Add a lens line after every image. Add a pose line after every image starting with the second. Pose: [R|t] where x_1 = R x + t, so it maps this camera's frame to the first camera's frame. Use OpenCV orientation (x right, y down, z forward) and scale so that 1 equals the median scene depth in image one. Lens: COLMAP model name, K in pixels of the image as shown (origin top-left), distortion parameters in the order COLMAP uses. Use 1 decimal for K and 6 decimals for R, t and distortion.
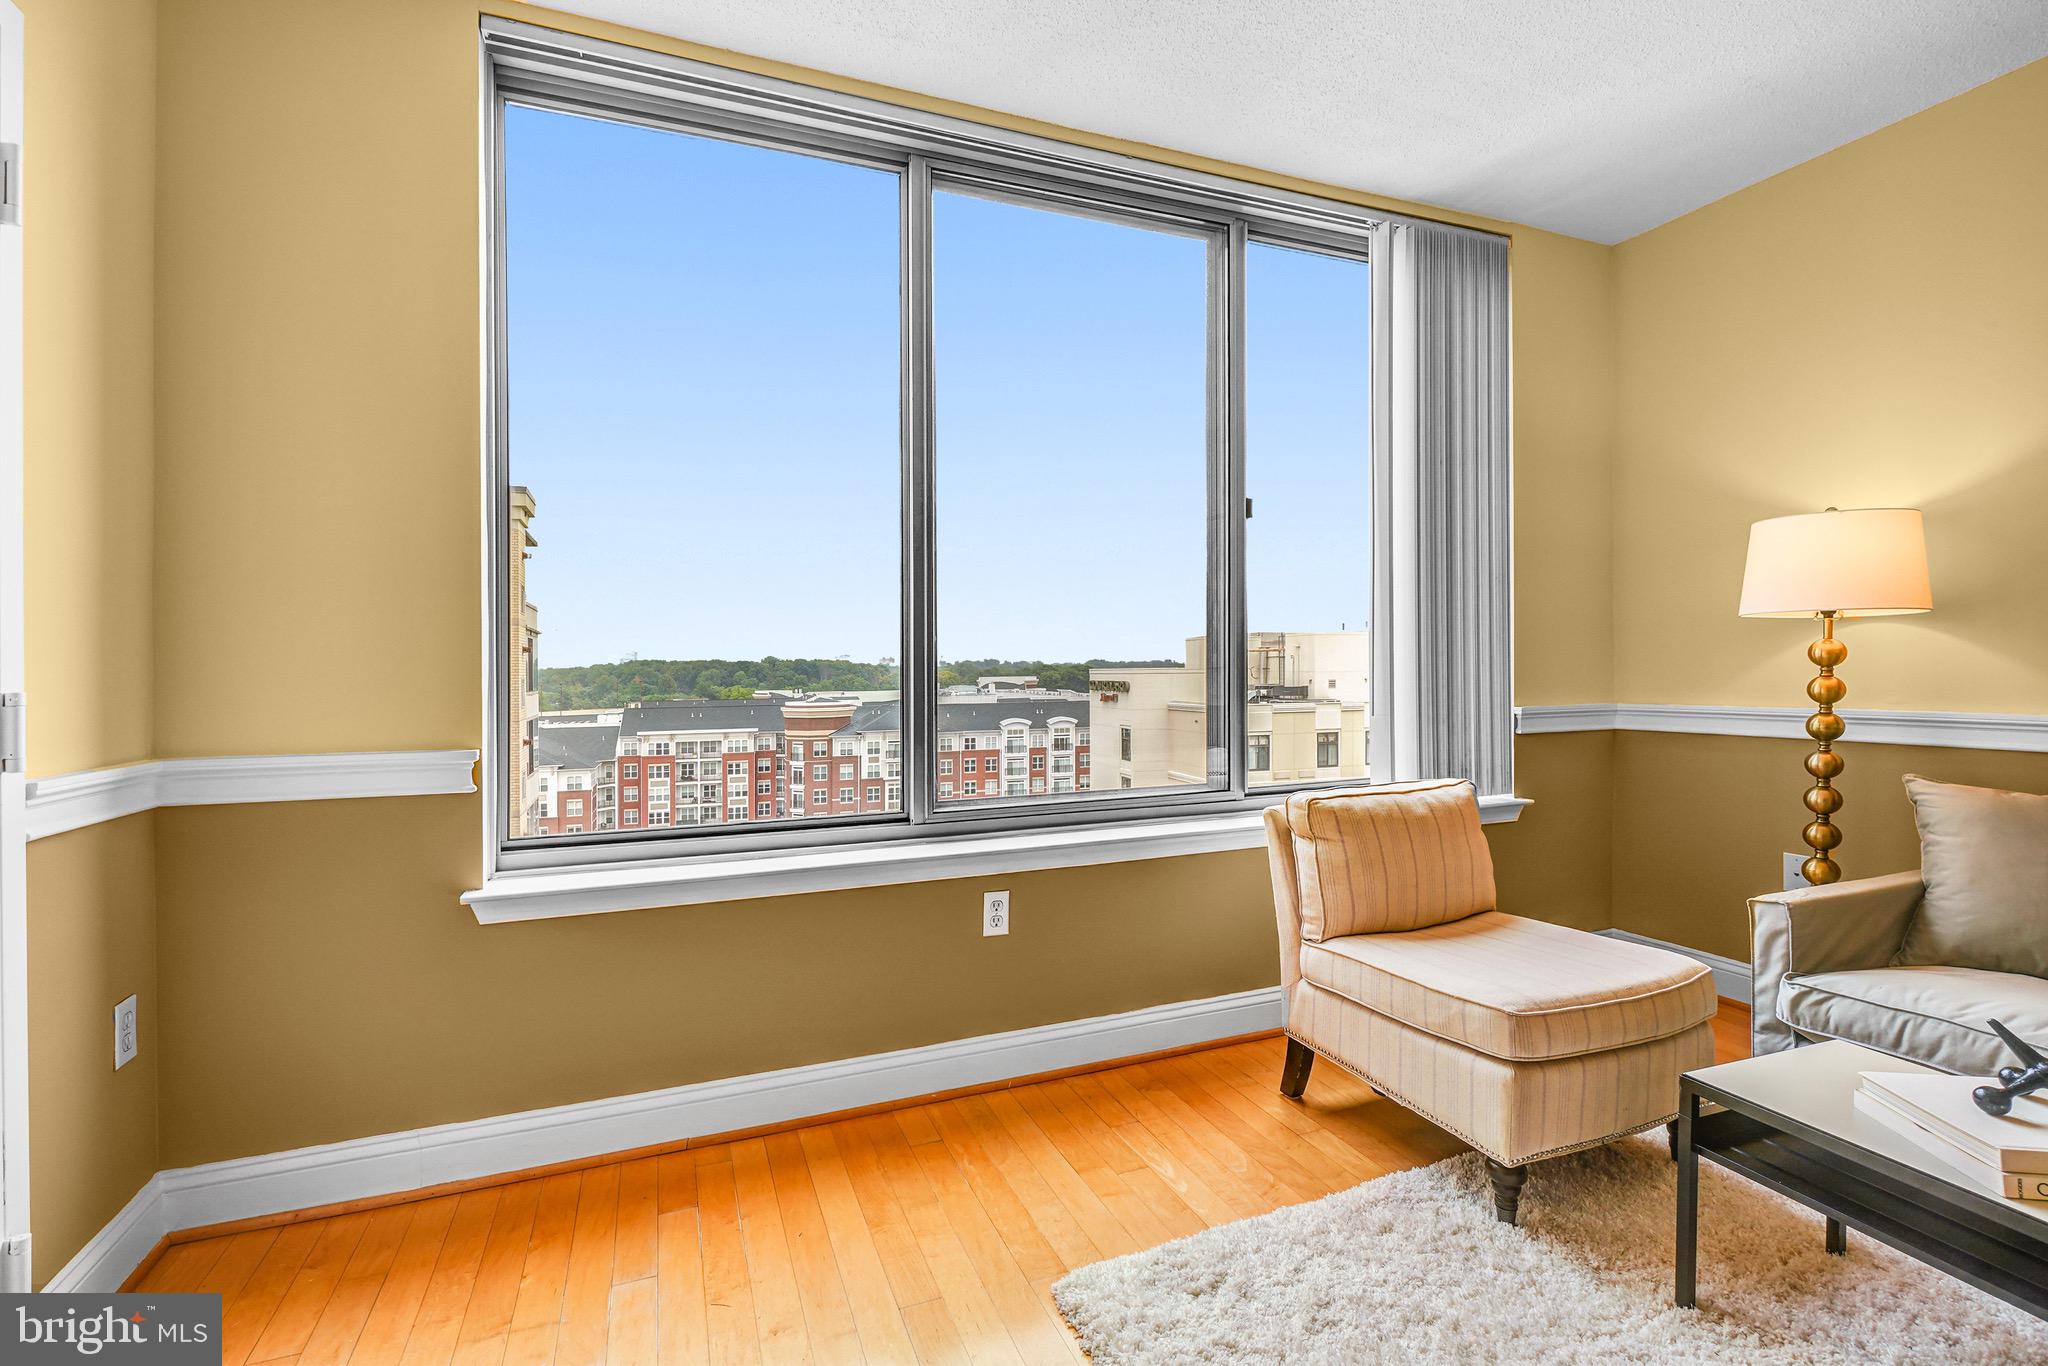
lens RADIAL K [[898.8, 0, 995.2], [0, 898.8, 672.5], [0, 0, 1]] dist [0.000801, -0.000012]
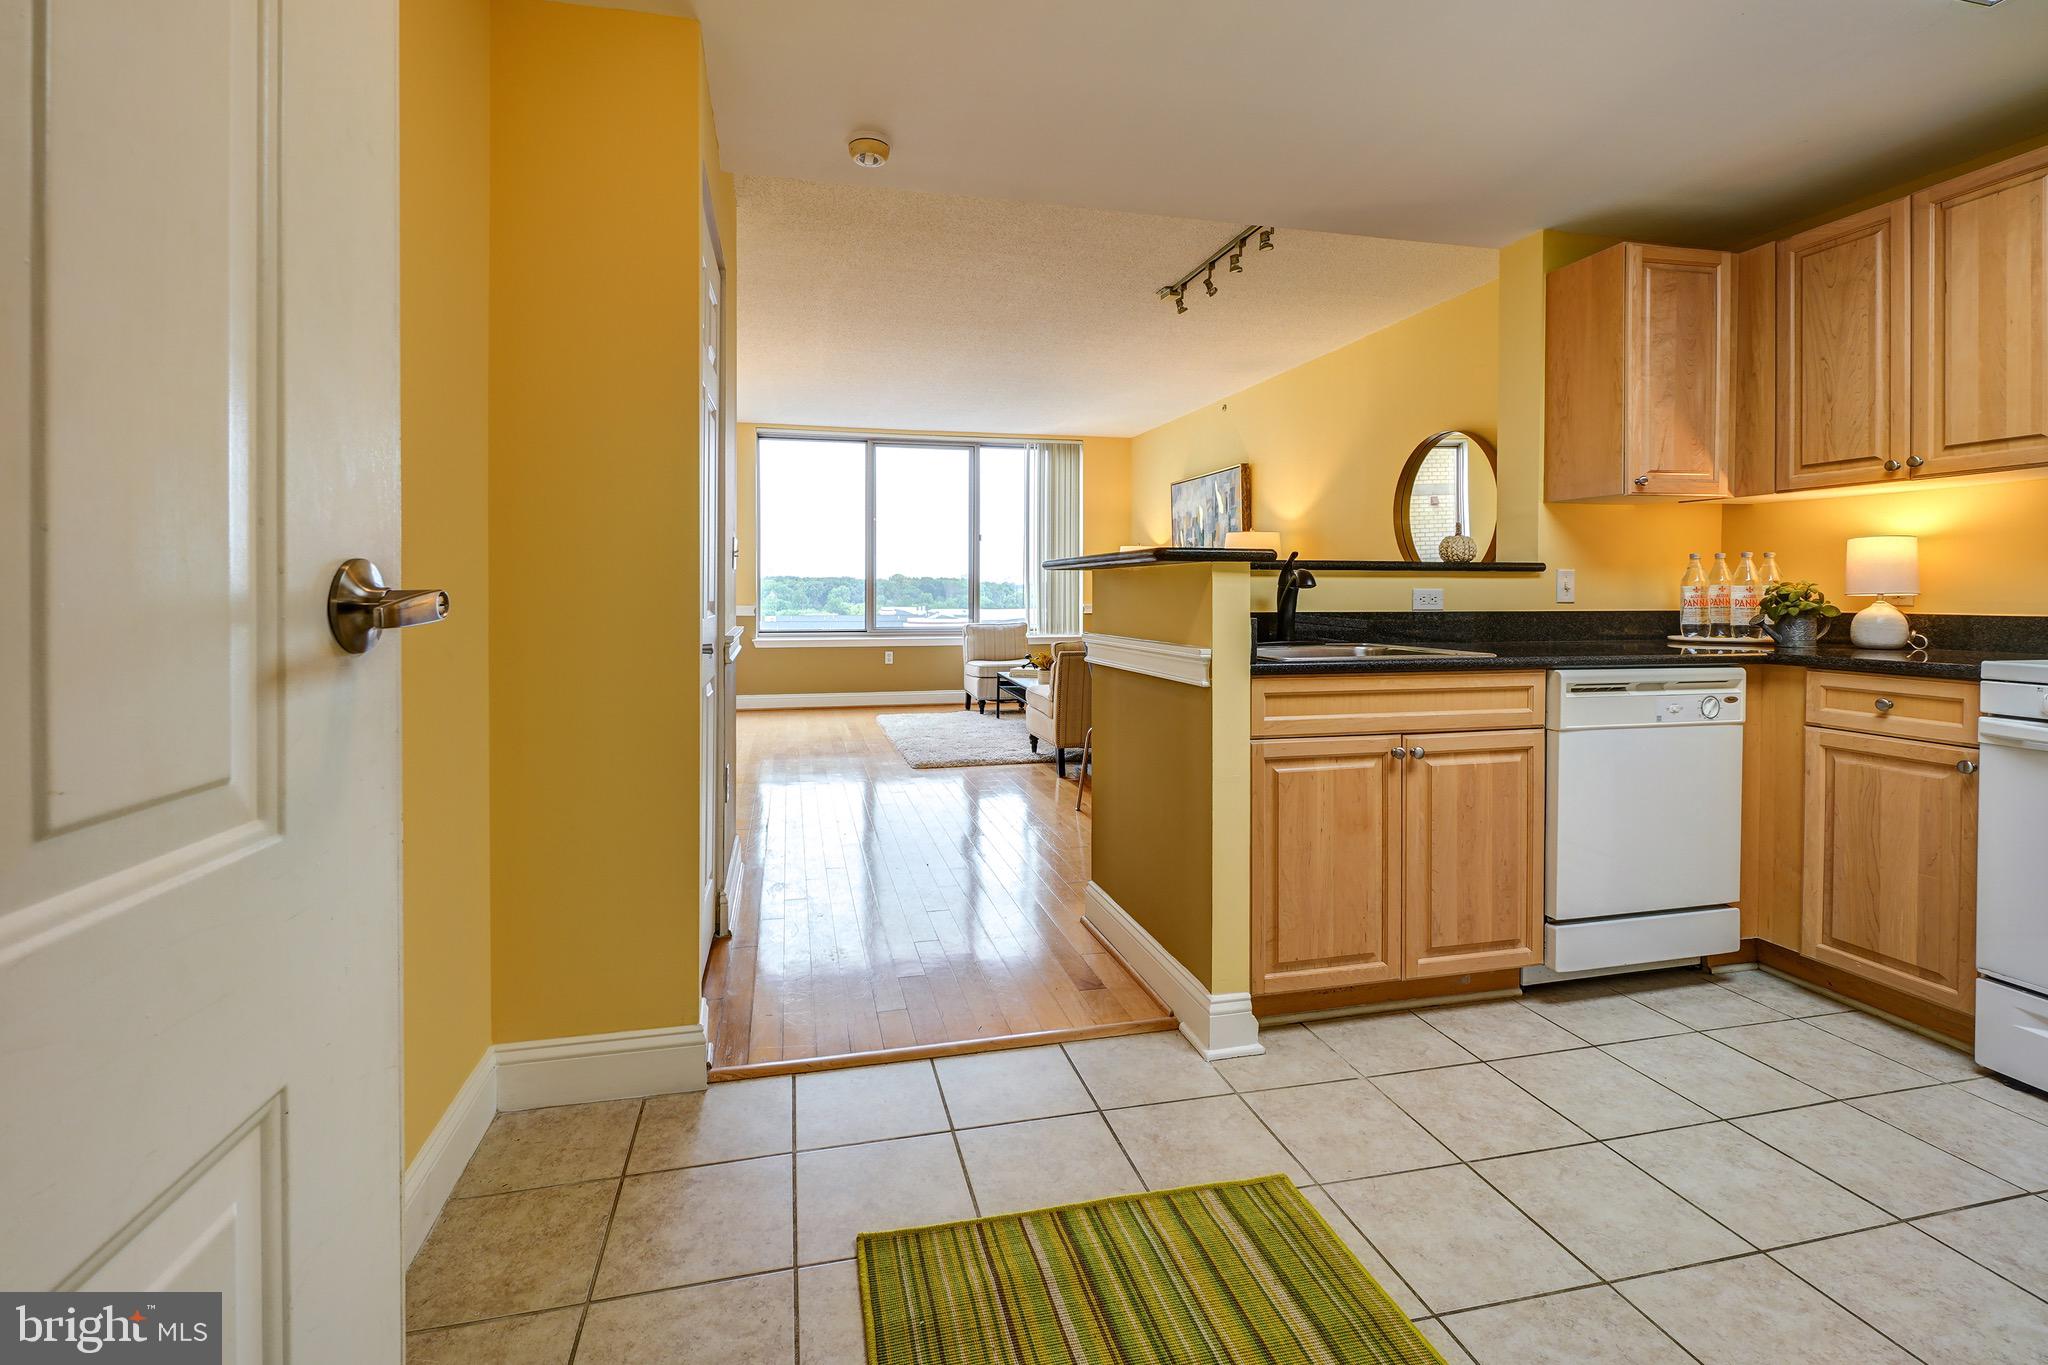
lens RADIAL K [[917.2, 0, 993.1], [0, 917.2, 590.1], [0, 0, 1]] dist [0.000325, -0.000293]
pose [[0.989722, 0.016157, -0.142092, 0.875219], [-0.016488, 0.999863, -0.001154, 0.001911], [0.142054, 0.003485, 0.989853, -2.396378]]
